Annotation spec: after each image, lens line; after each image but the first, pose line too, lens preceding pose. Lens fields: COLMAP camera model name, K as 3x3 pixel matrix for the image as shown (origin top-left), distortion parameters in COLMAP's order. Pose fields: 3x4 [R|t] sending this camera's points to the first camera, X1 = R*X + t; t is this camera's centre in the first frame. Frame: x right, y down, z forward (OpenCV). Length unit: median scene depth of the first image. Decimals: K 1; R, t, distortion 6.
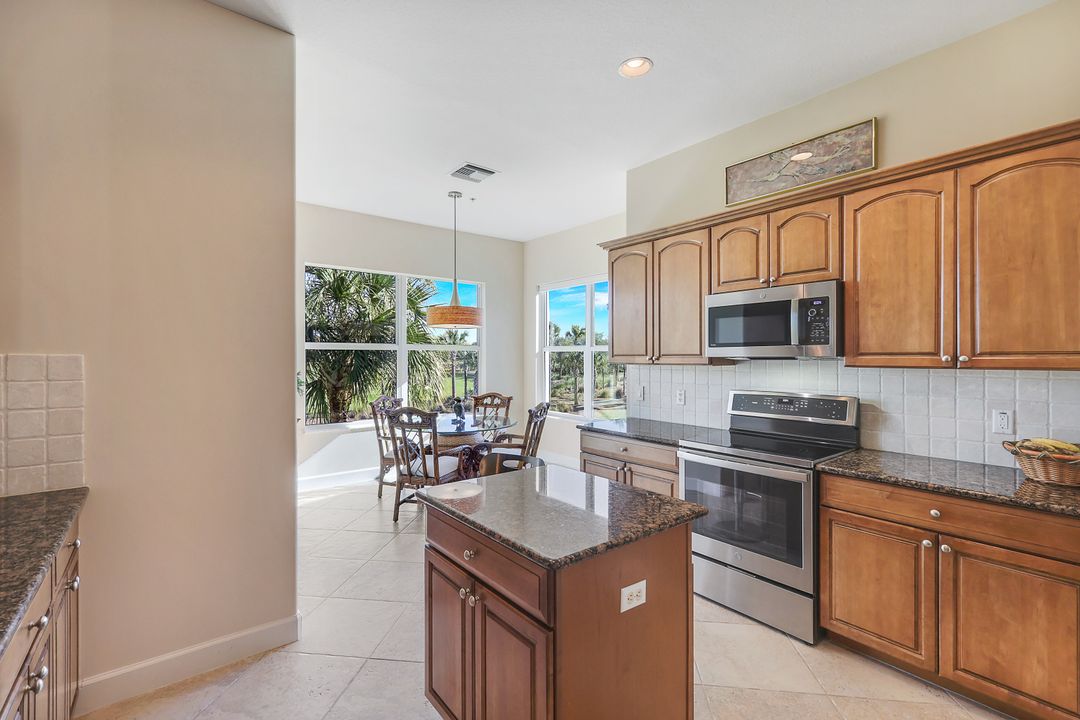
lens RADIAL K [[477.3, 0, 537.7], [0, 477.3, 361.7], [0, 0, 1]] dist [0.000029, 0.000642]
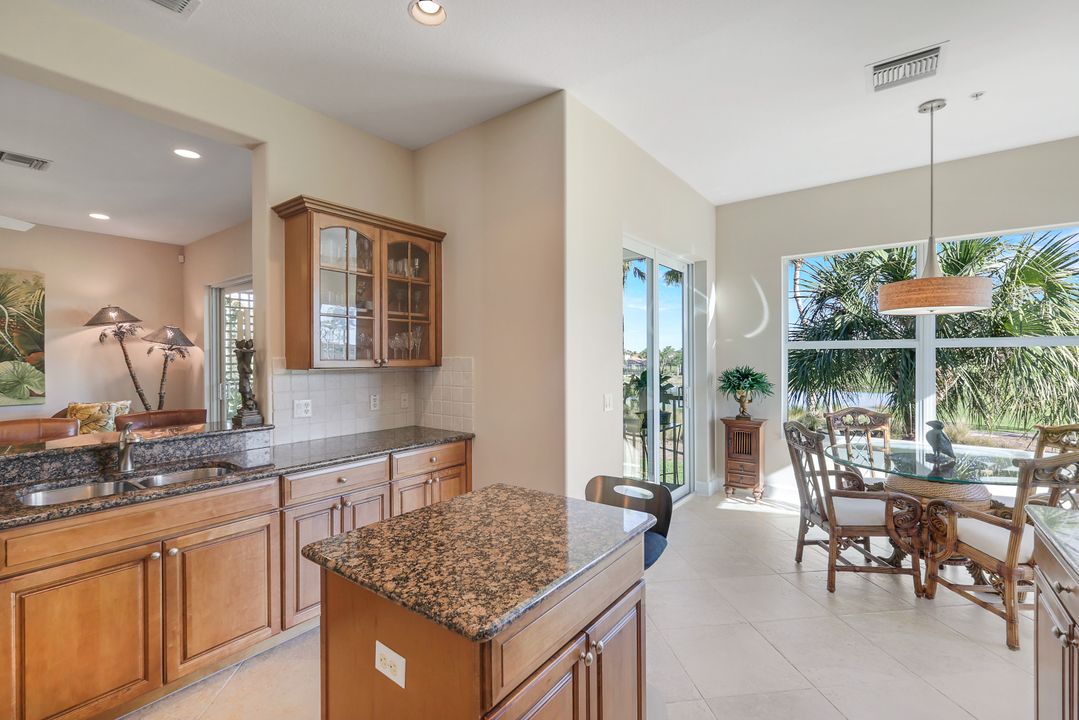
lens RADIAL K [[476.9, 0, 534.9], [0, 476.9, 364.1], [0, 0, 1]] dist [0.000029, 0.000642]
pose [[0.247076, 0.008161, -0.968962, 0.684929], [-0.005517, 0.999960, 0.007015, -0.003840], [0.968981, 0.003612, 0.247111, 0.704994]]
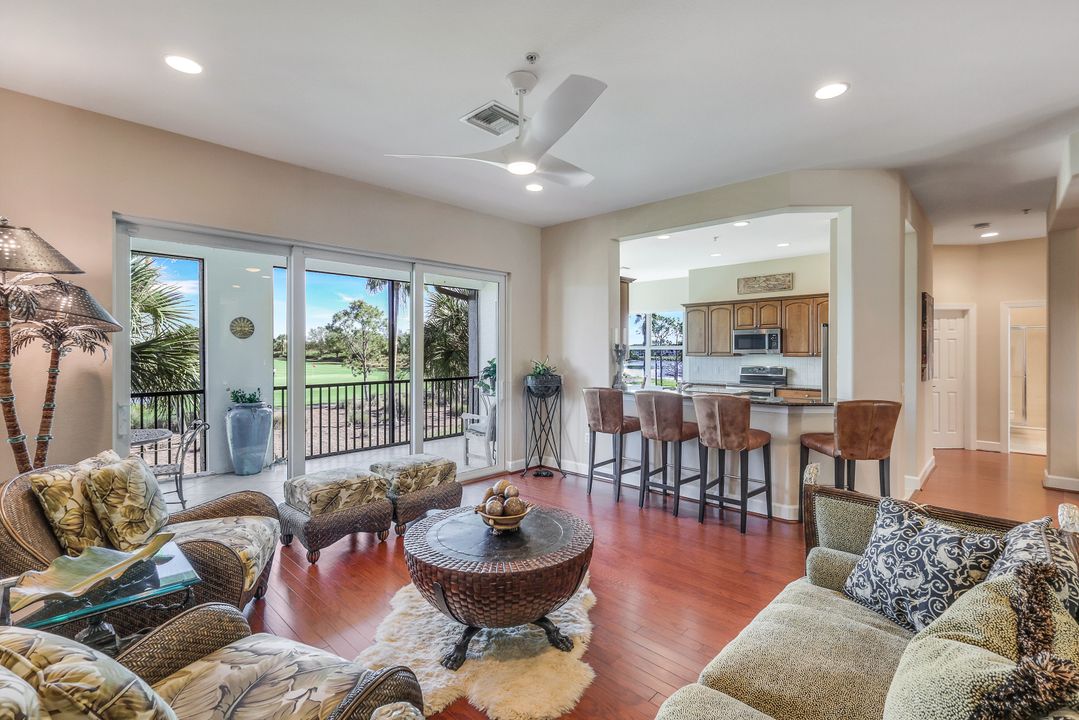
lens RADIAL K [[476.9, 0, 537.2], [0, 476.9, 358.2], [0, 0, 1]] dist [0.000029, 0.000642]
pose [[0.992029, -0.009632, 0.125641, -1.177221], [0.008480, 0.999917, 0.009700, -0.017901], [-0.125724, -0.008557, 0.992028, -1.659968]]
